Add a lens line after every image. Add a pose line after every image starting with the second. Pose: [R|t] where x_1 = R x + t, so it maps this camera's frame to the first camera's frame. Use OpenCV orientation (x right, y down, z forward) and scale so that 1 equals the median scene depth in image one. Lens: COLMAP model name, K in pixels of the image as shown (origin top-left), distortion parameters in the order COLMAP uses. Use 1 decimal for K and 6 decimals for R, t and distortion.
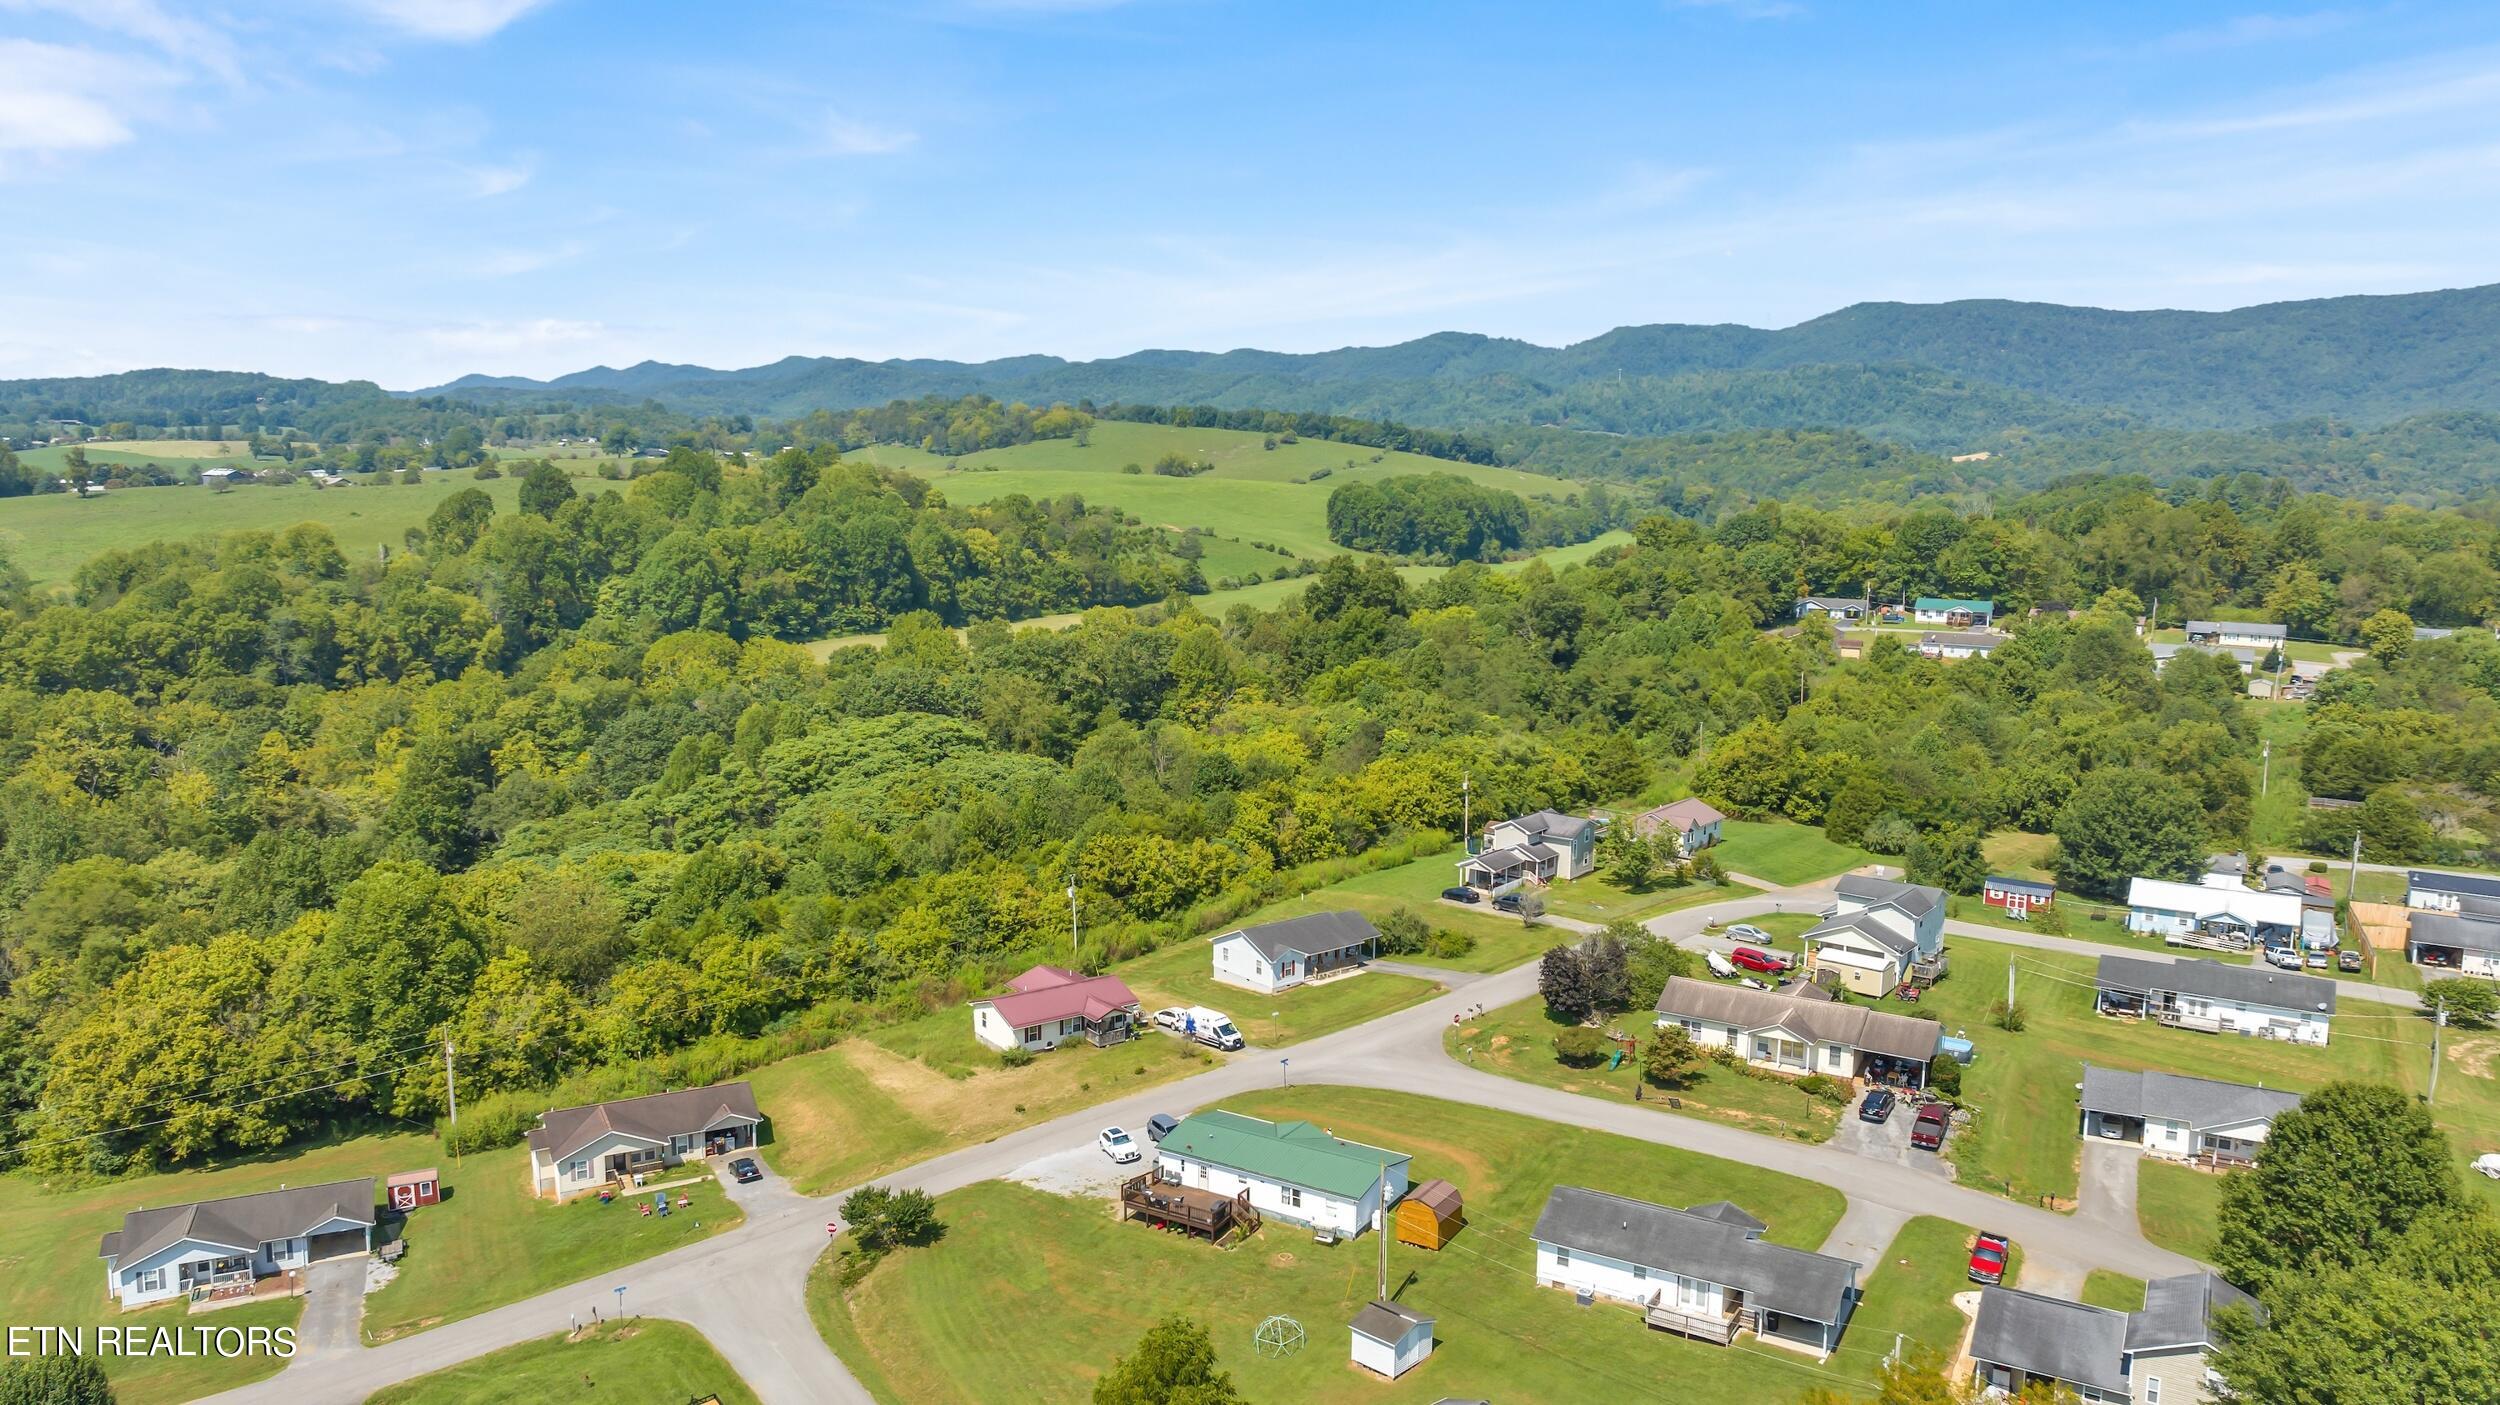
lens RADIAL K [[1766.0, 0, 1256.1], [0, 1766.0, 692.6], [0, 0, 1]] dist [-0.028641, 0.021913]
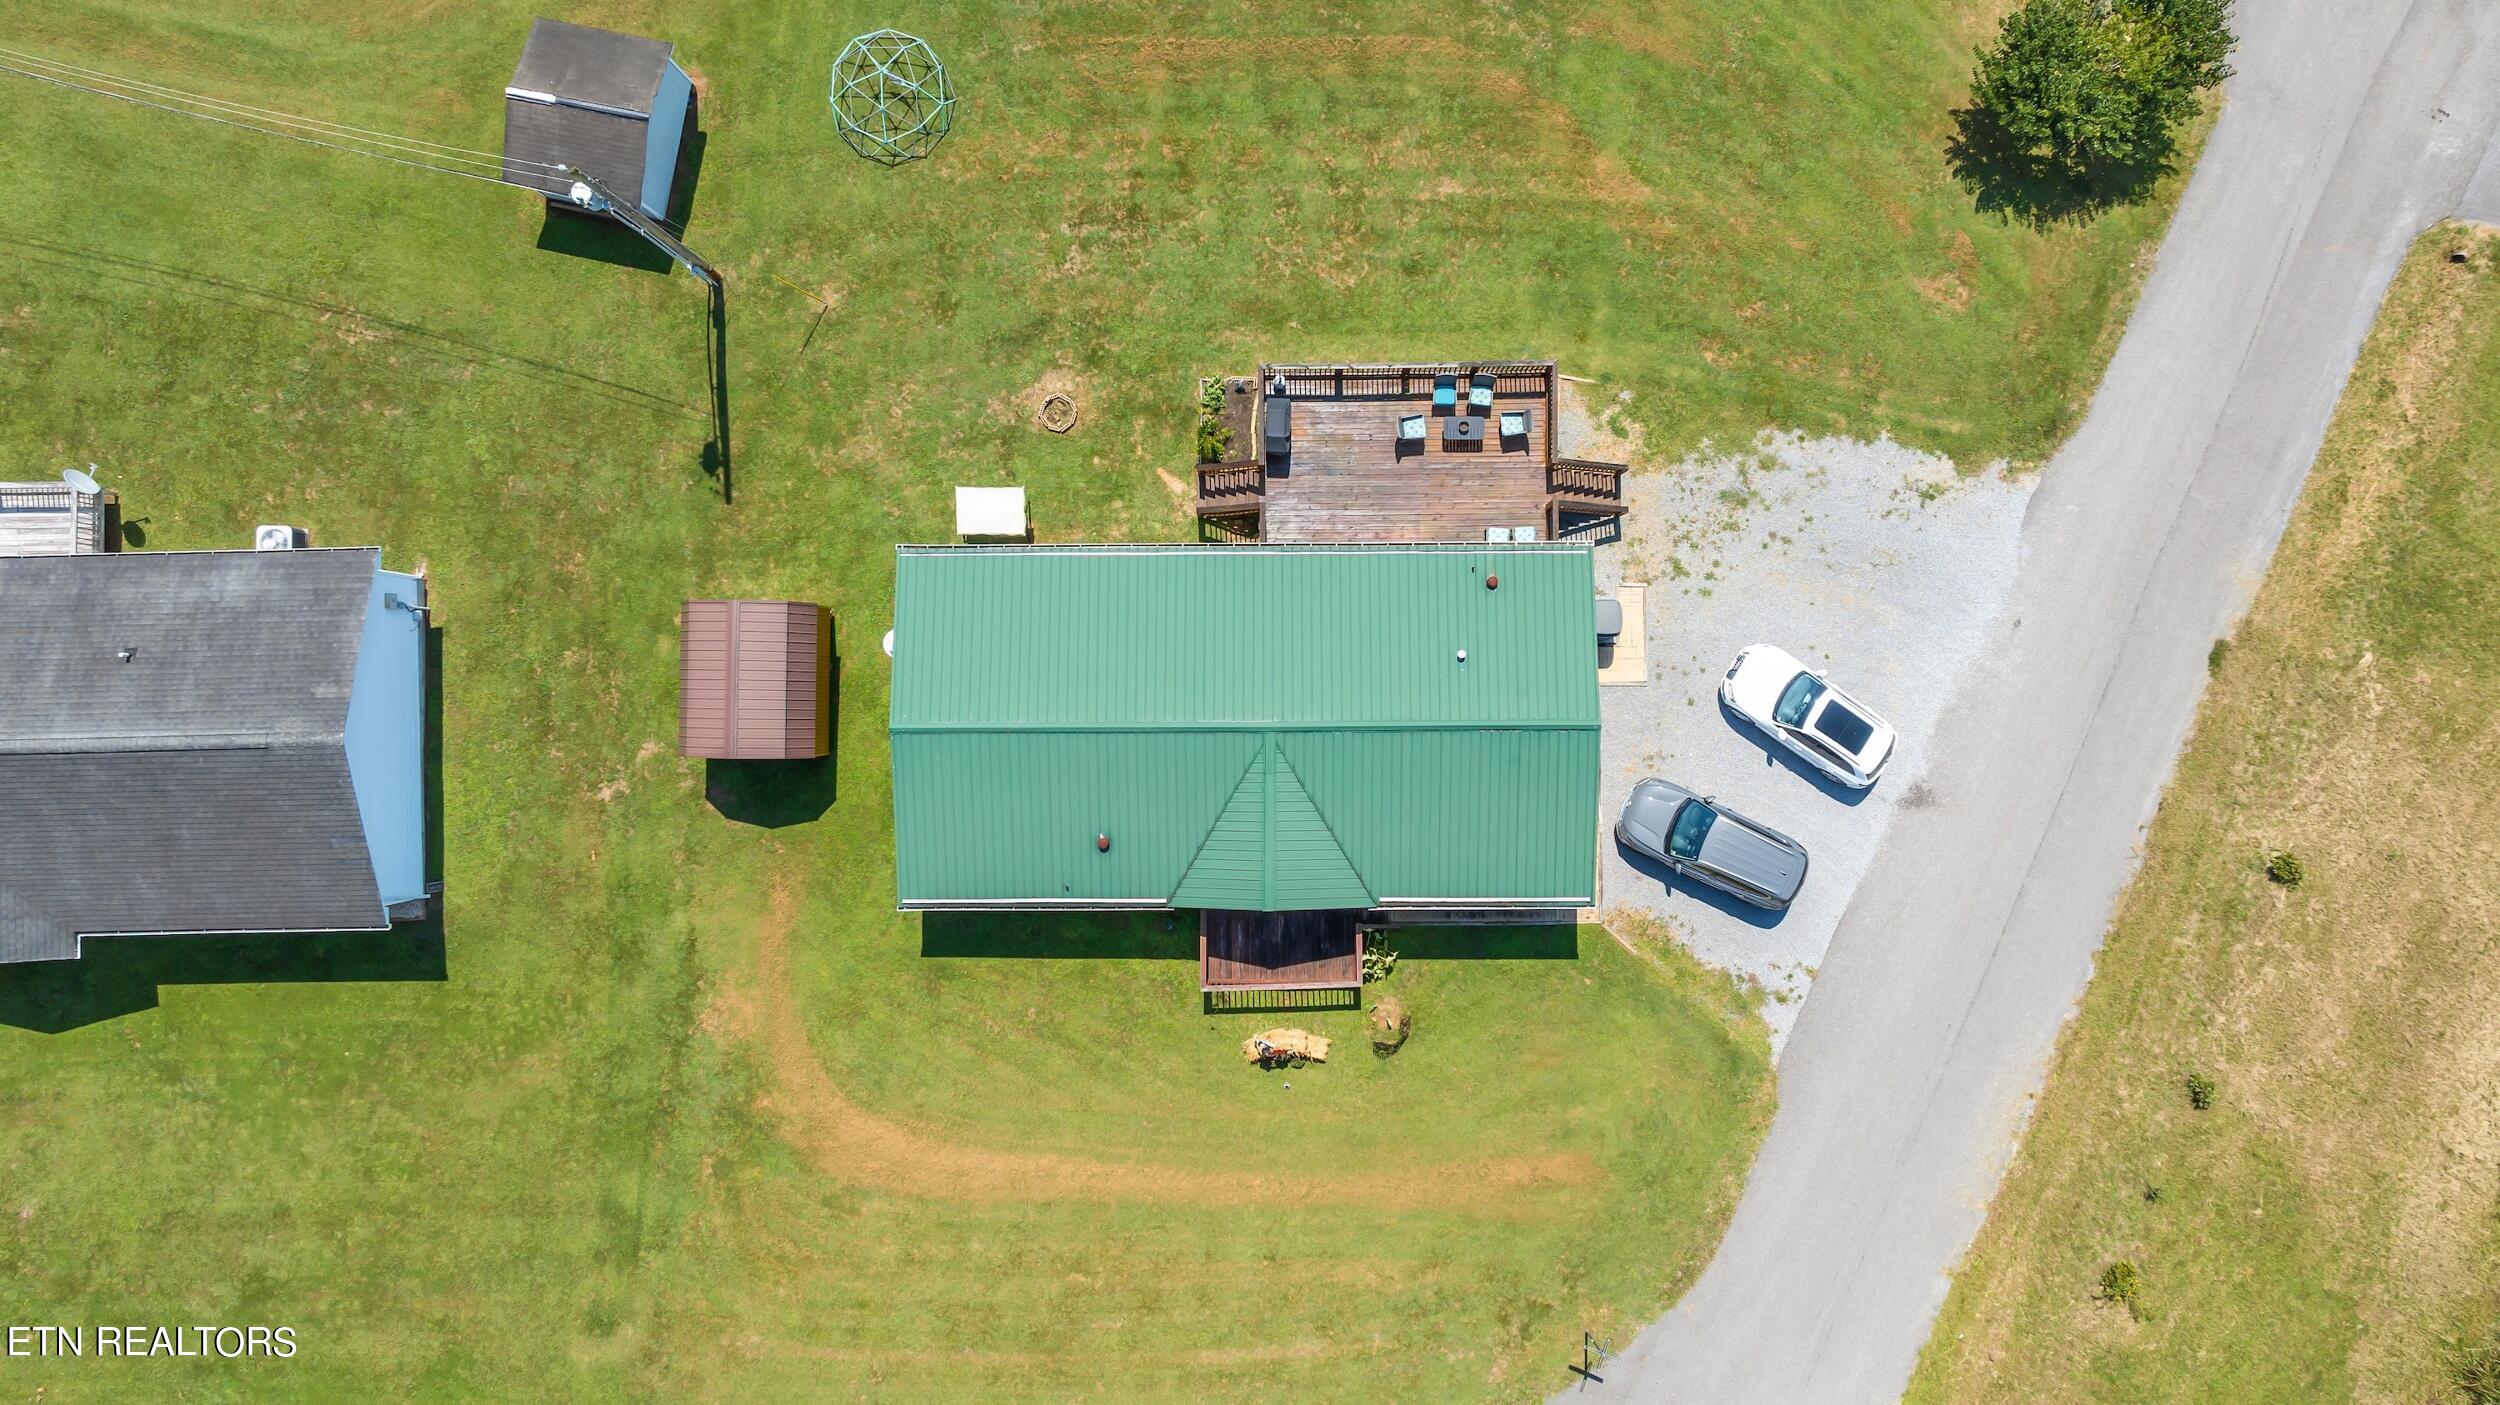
lens RADIAL K [[1766.0, 0, 1247.0], [0, 1766.0, 690.2], [0, 0, 1]] dist [-0.028641, 0.021913]
pose [[-0.847149, 0.531319, -0.006272, 0.009512], [-0.076945, -0.110987, 0.990839, -0.044442], [0.525755, 0.839871, 0.134904, 0.606026]]
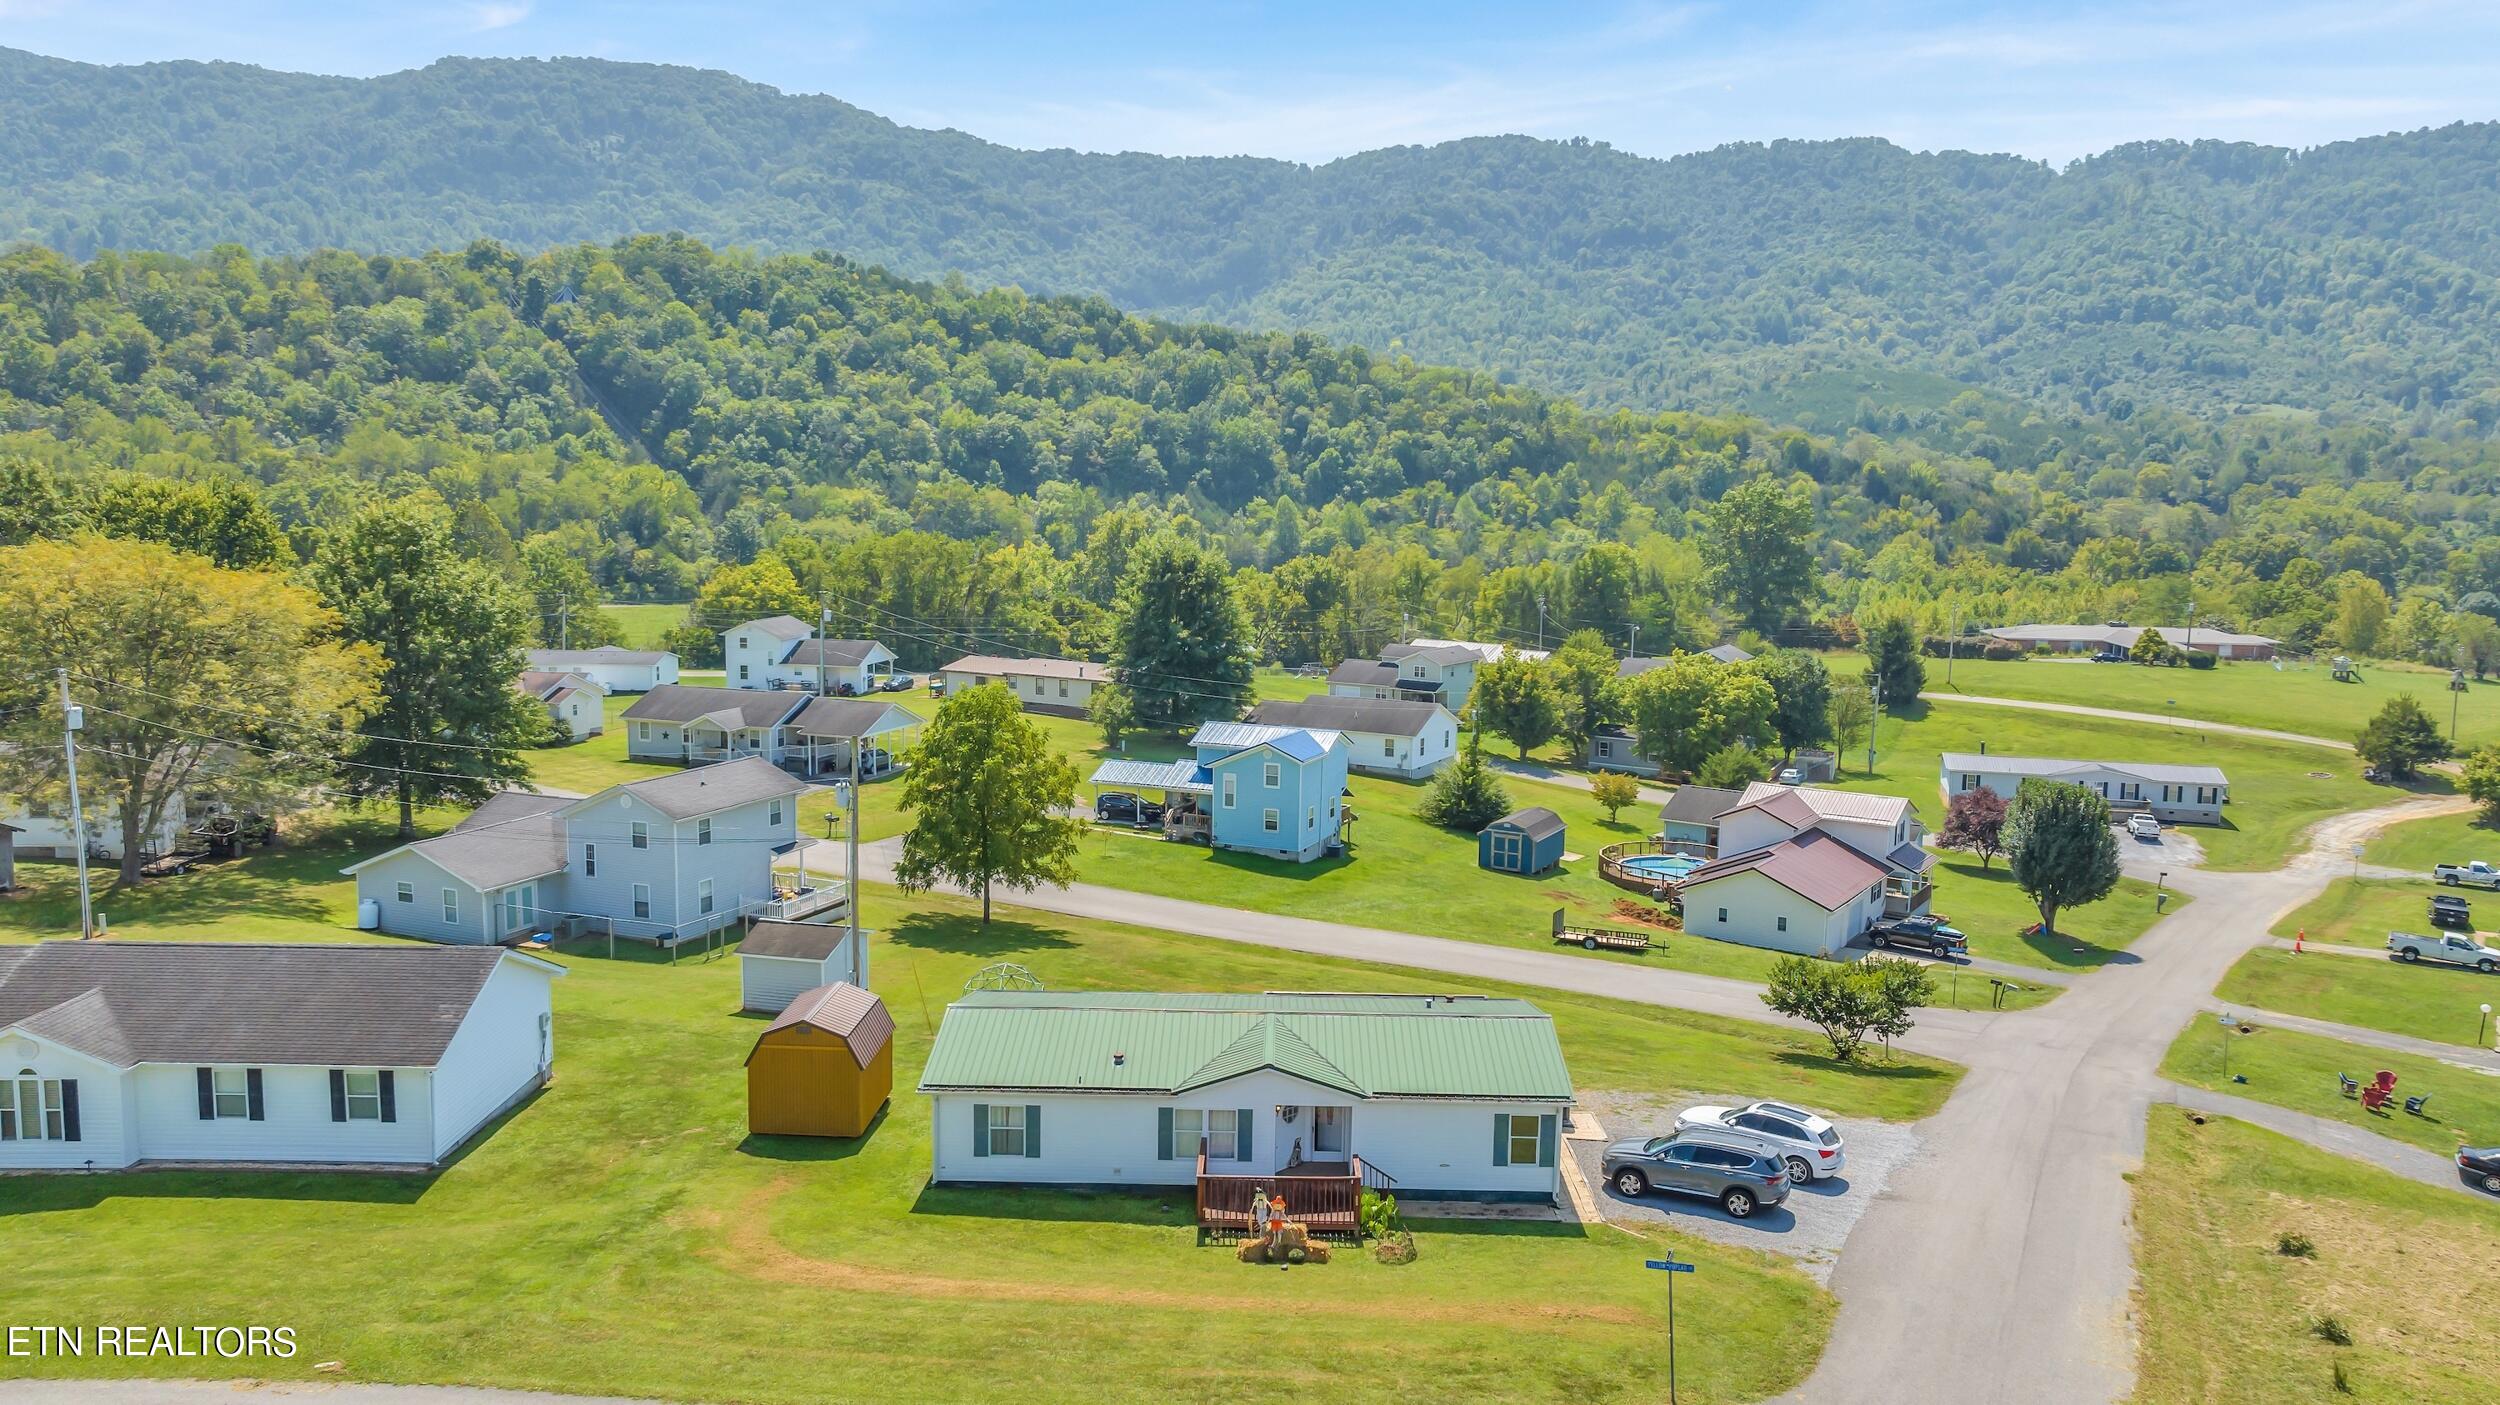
lens RADIAL K [[1766.0, 0, 1249.5], [0, 1766.0, 701.1], [0, 0, 1]] dist [-0.028641, 0.021913]
pose [[-0.856529, 0.038134, -0.514689, 0.136355], [-0.095805, 0.968185, 0.231169, 0.063008], [0.507129, 0.247313, -0.825625, 0.831520]]
